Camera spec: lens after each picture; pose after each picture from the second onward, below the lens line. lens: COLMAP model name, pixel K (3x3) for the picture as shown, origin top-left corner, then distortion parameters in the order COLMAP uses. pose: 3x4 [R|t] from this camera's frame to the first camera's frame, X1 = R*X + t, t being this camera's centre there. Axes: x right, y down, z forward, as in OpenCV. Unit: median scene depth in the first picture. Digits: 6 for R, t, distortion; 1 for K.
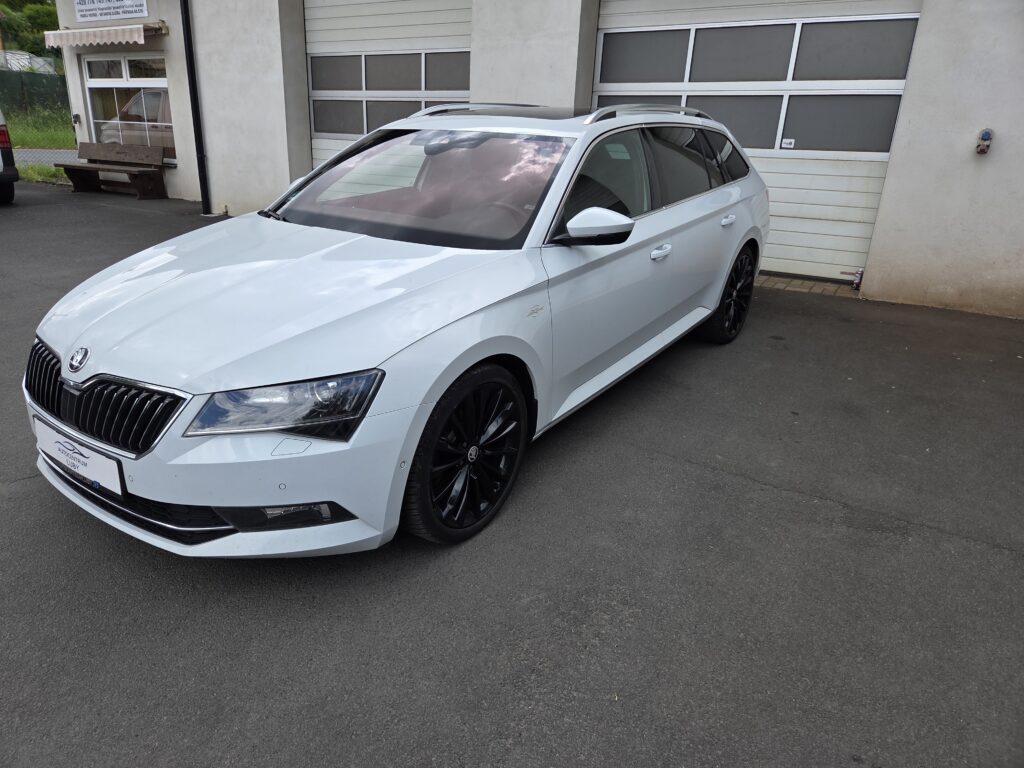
lens RADIAL K [[691.9, 0, 498.2], [0, 691.9, 383.6], [0, 0, 1]] dist [0.061230, -0.049605]
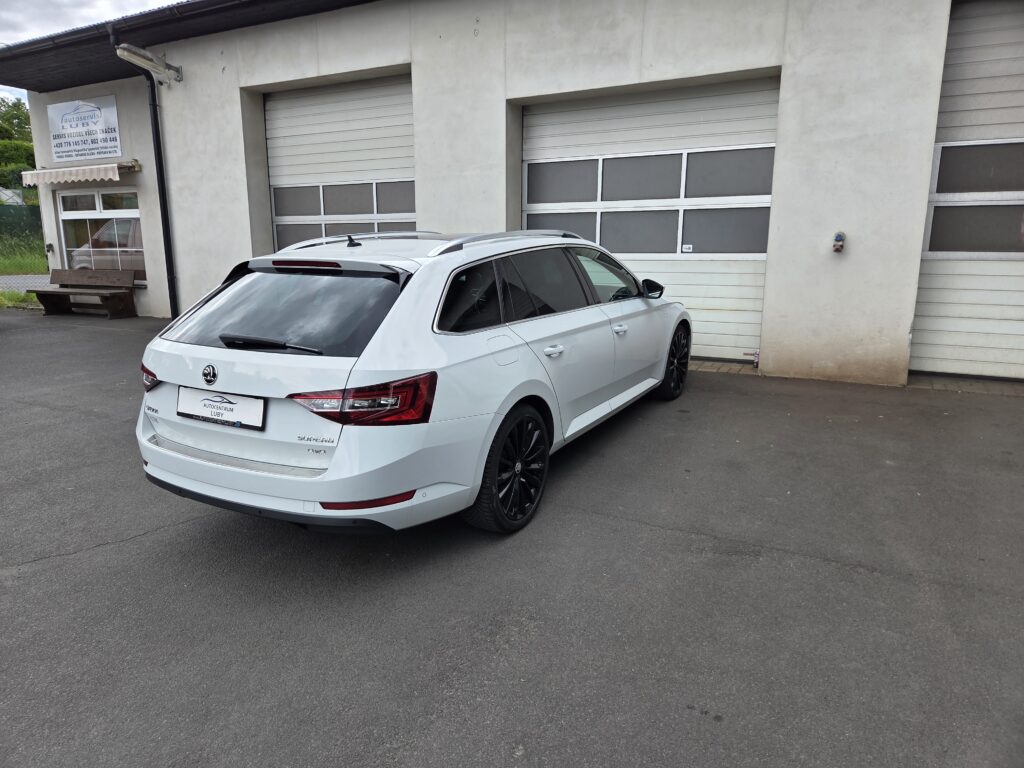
lens RADIAL K [[691.9, 0, 501.1], [0, 691.9, 384.3], [0, 0, 1]] dist [0.061230, -0.049605]
pose [[0.997299, -0.052559, 0.051309, 0.037350], [0.059055, 0.989137, -0.134613, 0.026987], [-0.043676, 0.137280, 0.989569, -0.136171]]
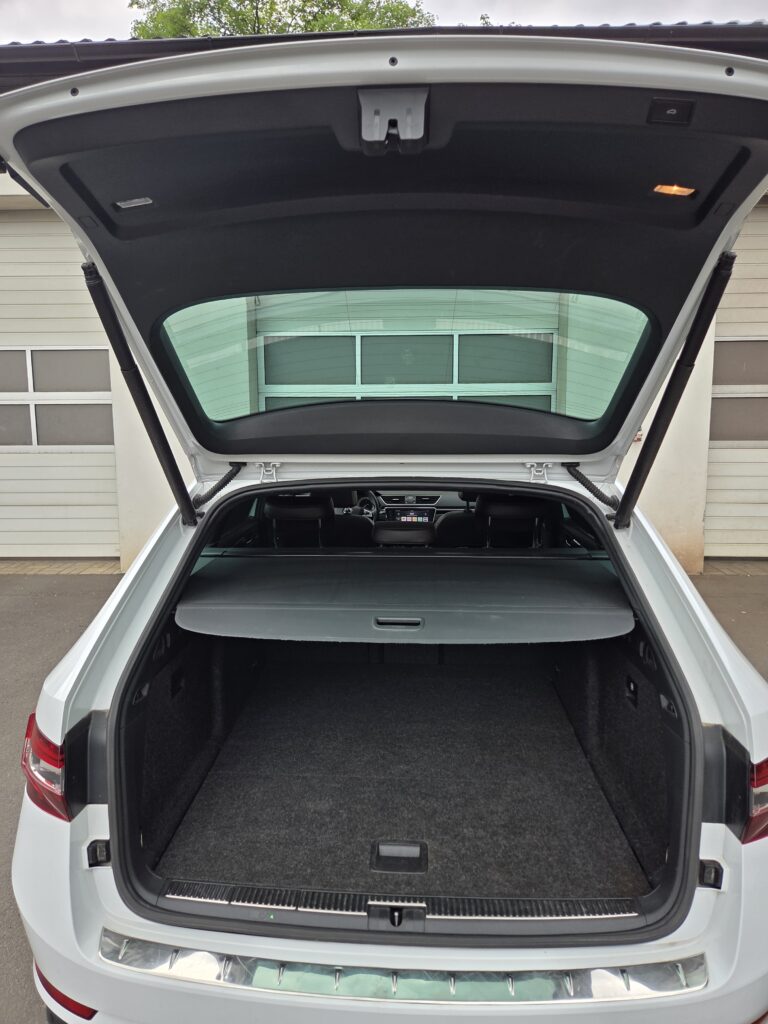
lens RADIAL K [[691.9, 0, 372.9], [0, 691.9, 513.3], [0, 0, 1]] dist [0.061230, -0.049605]
pose [[0.867250, -0.101869, 0.487339, -0.281775], [0.200071, 0.967639, -0.153773, -0.122939], [-0.455904, 0.230862, 0.859566, 0.234062]]
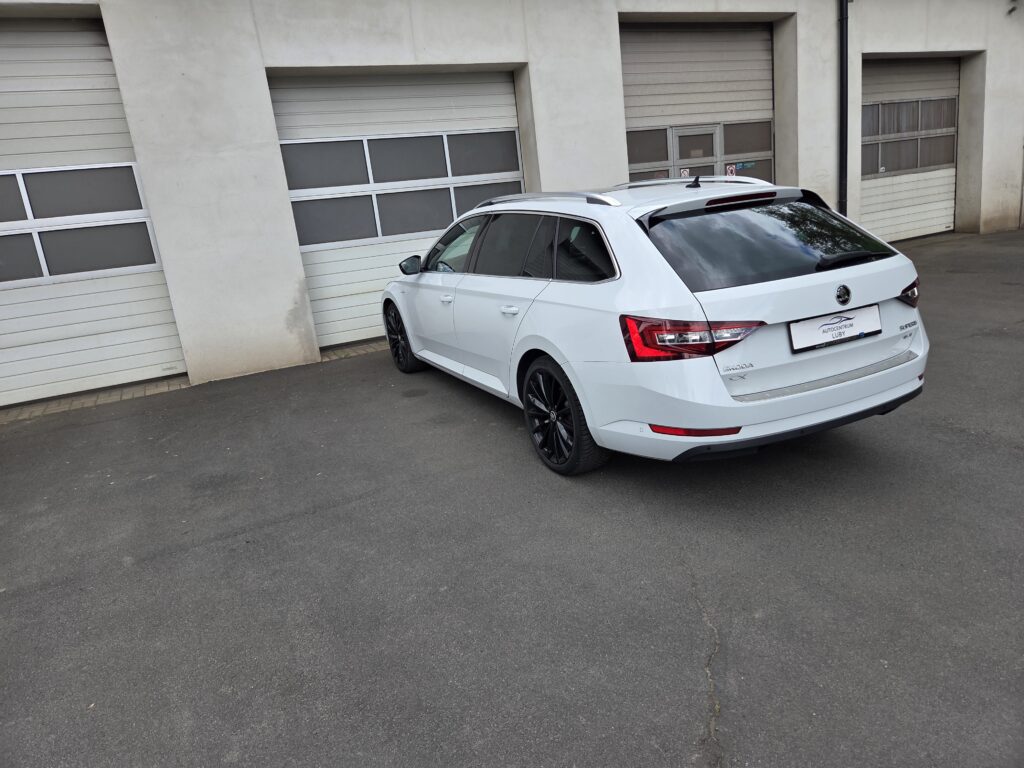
lens RADIAL K [[691.9, 0, 504.7], [0, 691.9, 387.5], [0, 0, 1]] dist [0.061230, -0.049605]
pose [[0.518940, -0.299263, 0.800714, -0.822270], [0.405800, 0.910682, 0.077365, -0.164262], [-0.752348, 0.284782, 0.594030, 0.331803]]
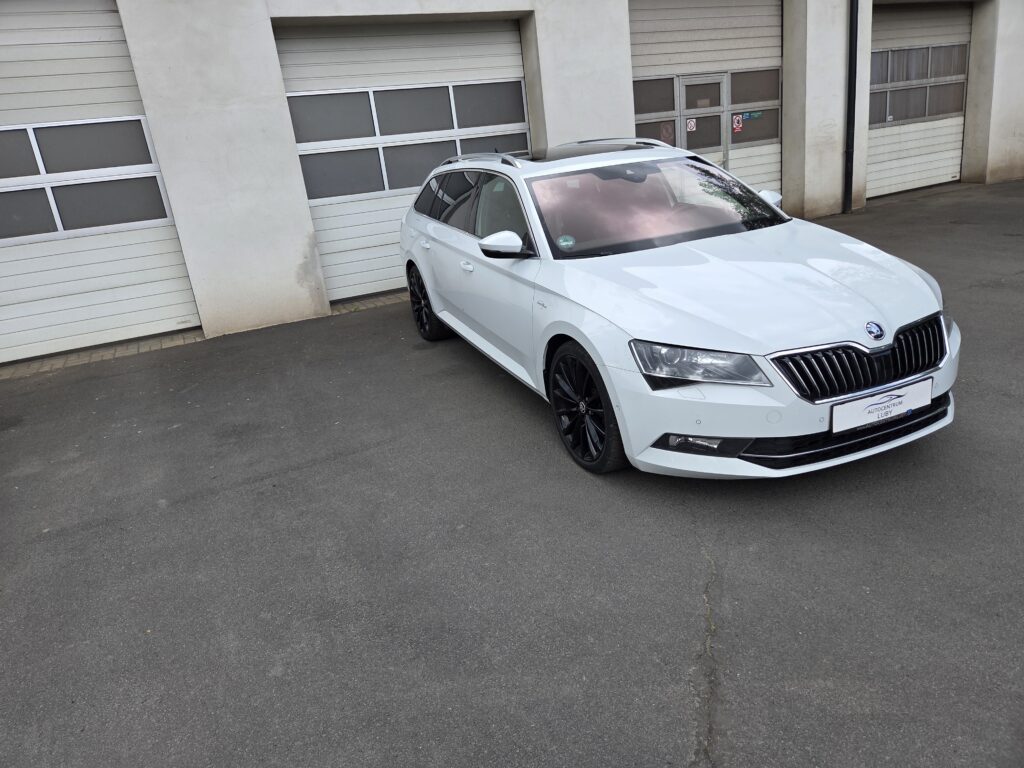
lens RADIAL K [[691.9, 0, 506.7], [0, 691.9, 382.2], [0, 0, 1]] dist [0.061230, -0.049605]
pose [[0.519238, -0.348371, 0.780403, -0.853185], [0.408737, 0.903169, 0.131222, -0.169285], [-0.750550, 0.250844, 0.611352, 0.318454]]
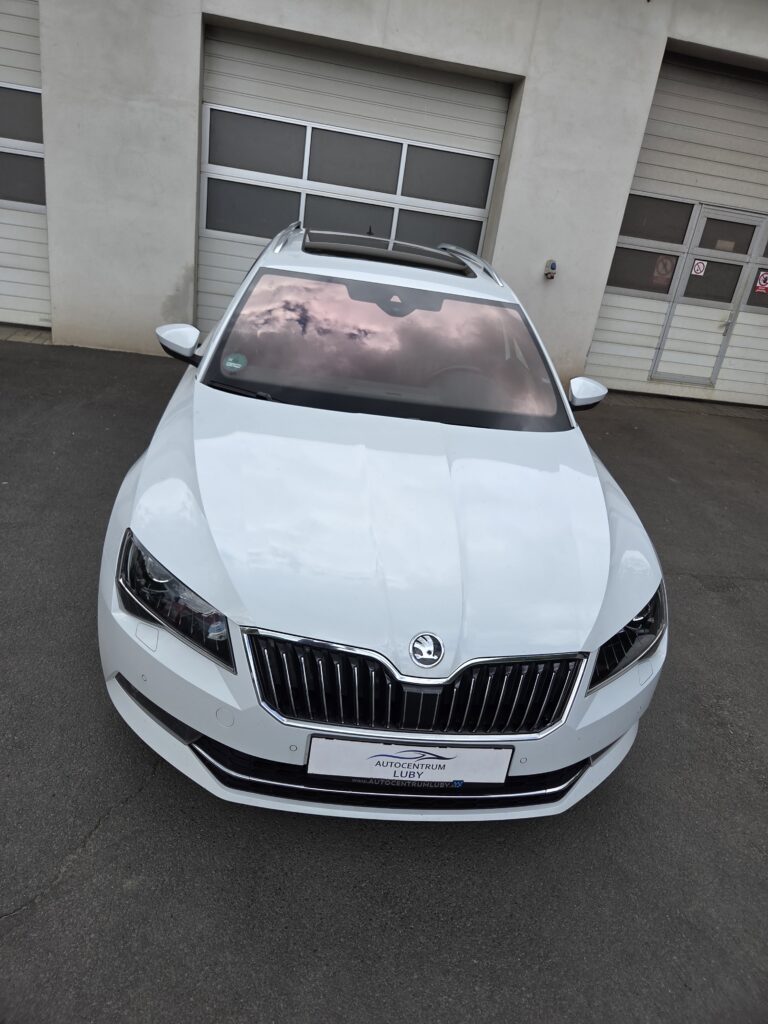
lens RADIAL K [[691.9, 0, 384.0], [0, 691.9, 505.5], [0, 0, 1]] dist [0.061230, -0.049605]
pose [[0.754134, -0.180638, 0.631389, -0.477311], [0.110444, 0.982618, 0.149208, -0.139469], [-0.647367, -0.042790, 0.760976, 0.181845]]
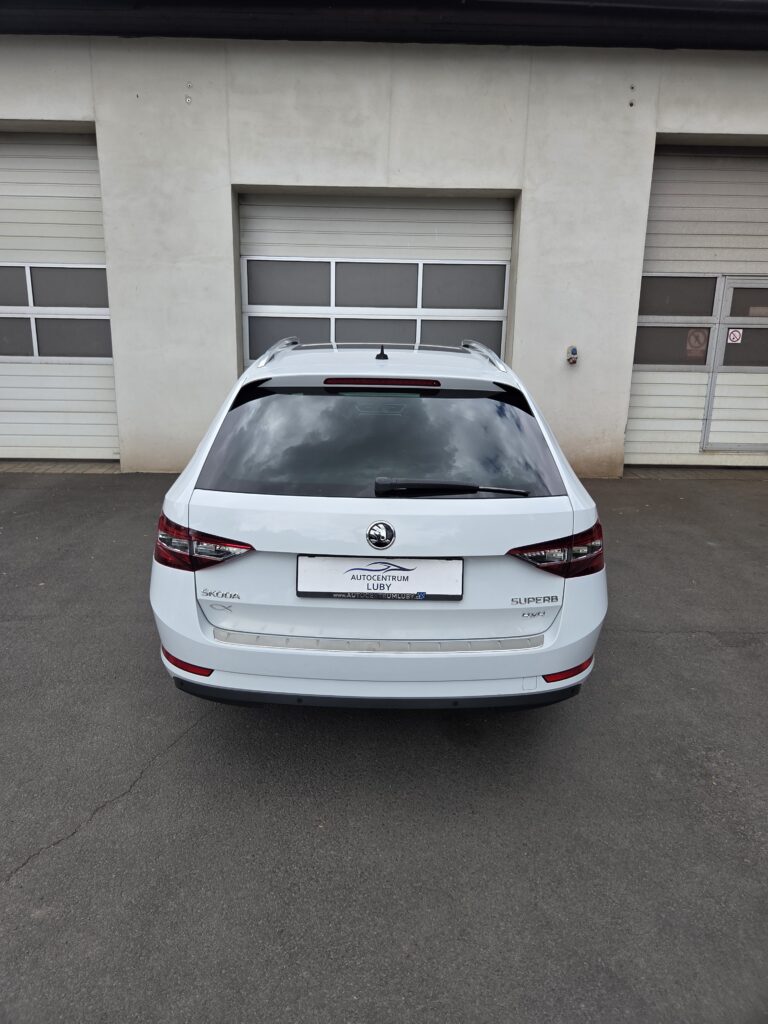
lens RADIAL K [[691.9, 0, 373.2], [0, 691.9, 507.7], [0, 0, 1]] dist [0.061230, -0.049605]
pose [[0.840049, -0.145053, 0.522759, -0.397273], [0.195203, 0.979872, -0.041790, -0.073144], [-0.506175, 0.137150, 0.851455, 0.084136]]
